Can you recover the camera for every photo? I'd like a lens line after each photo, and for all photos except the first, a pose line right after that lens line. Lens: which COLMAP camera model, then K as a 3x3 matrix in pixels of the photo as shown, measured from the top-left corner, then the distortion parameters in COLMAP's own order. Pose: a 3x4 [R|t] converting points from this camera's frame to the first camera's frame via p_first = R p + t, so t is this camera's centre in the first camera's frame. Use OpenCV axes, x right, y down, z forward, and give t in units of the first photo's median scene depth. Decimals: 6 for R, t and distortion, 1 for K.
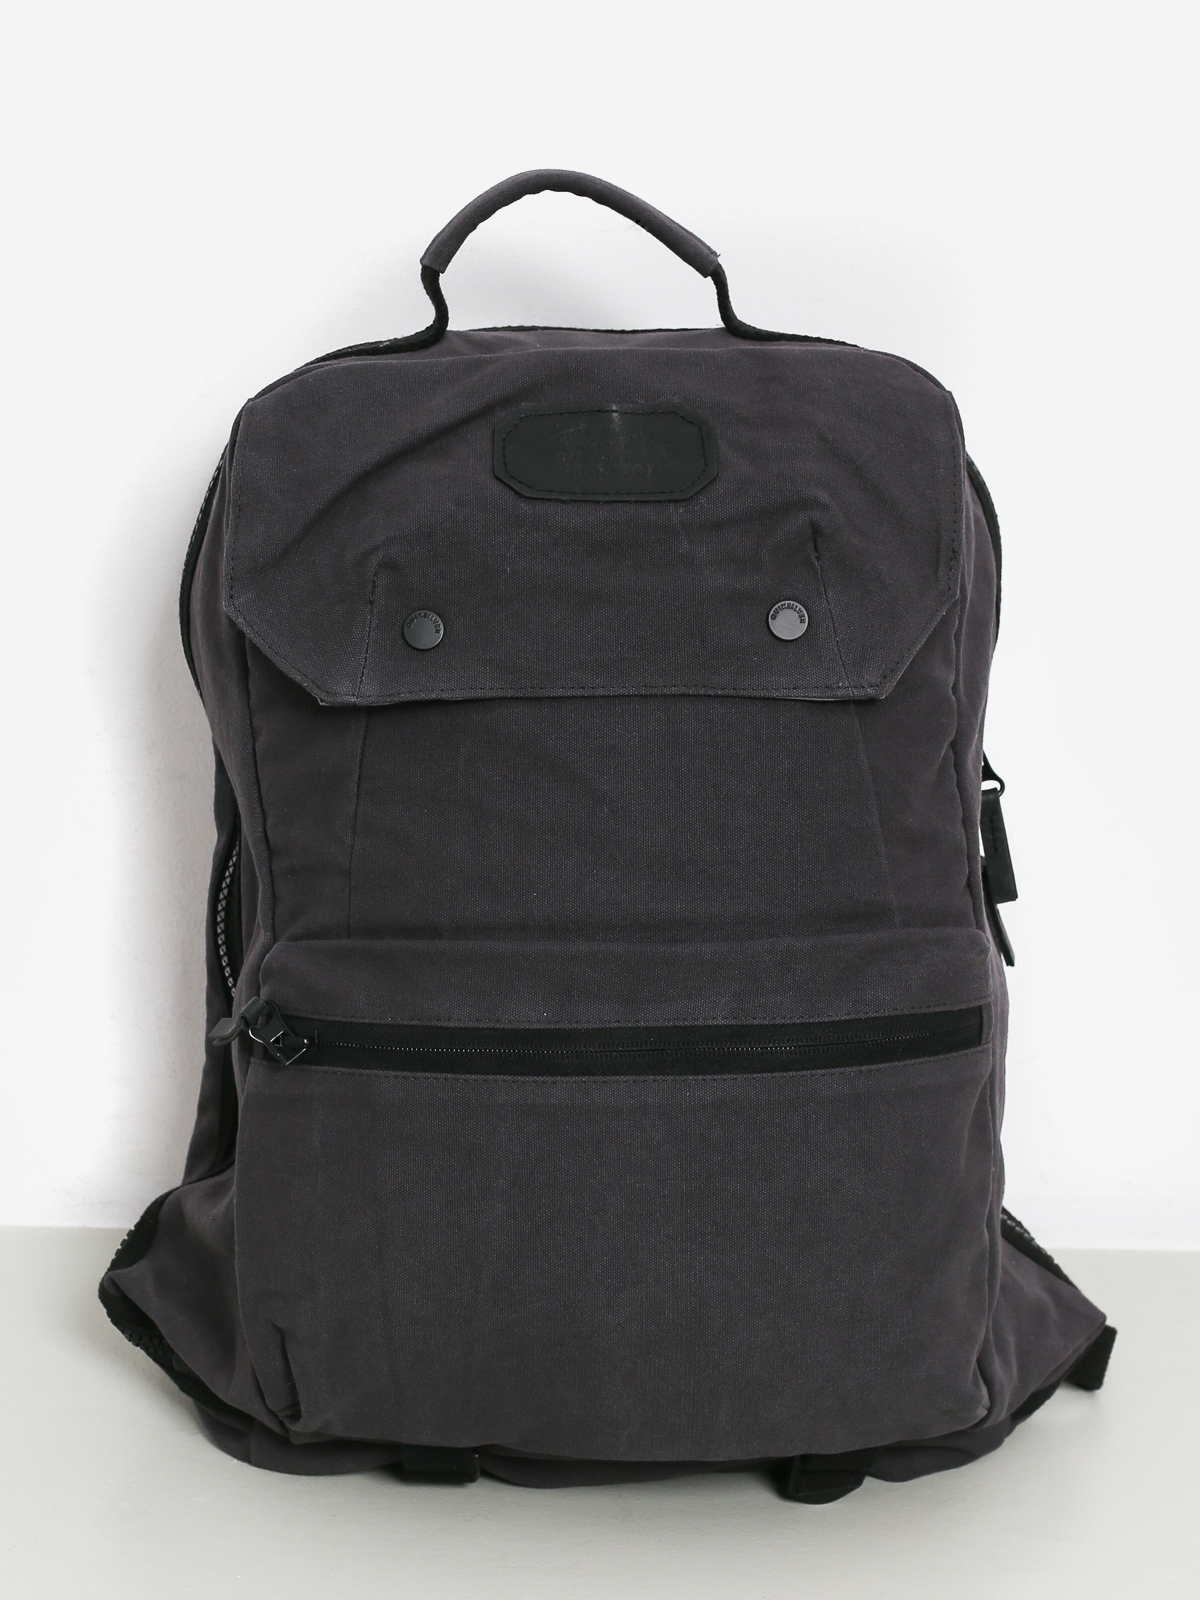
lens RADIAL K [[2535.5, 0, 600.0], [0, 2535.5, 800.0], [0, 0, 1]] dist [-0.092304, -1.049102]
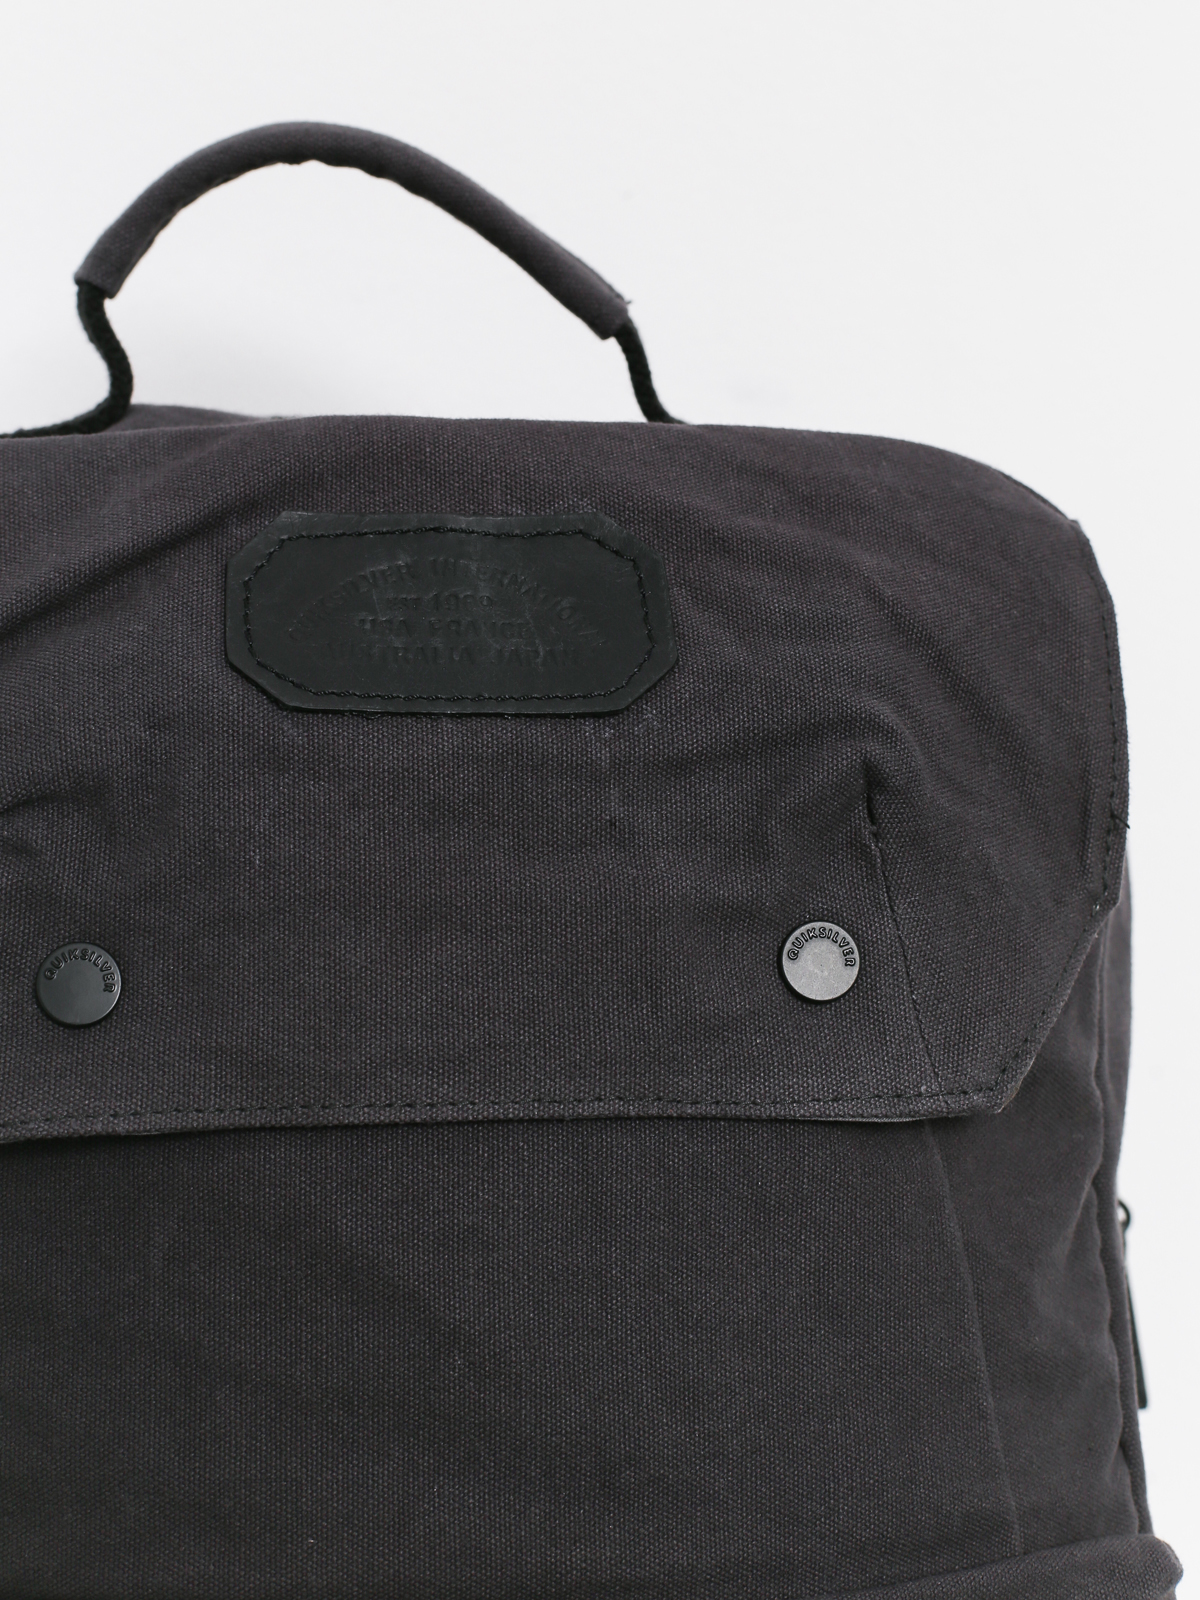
lens RADIAL K [[2535.5, 0, 600.0], [0, 2535.5, 800.0], [0, 0, 1]] dist [-0.092304, -1.049102]
pose [[0.991276, 0.014485, 0.131007, -0.034321], [-0.008072, 0.998749, -0.049352, -0.077211], [-0.131558, 0.047864, 0.990152, 0.509133]]
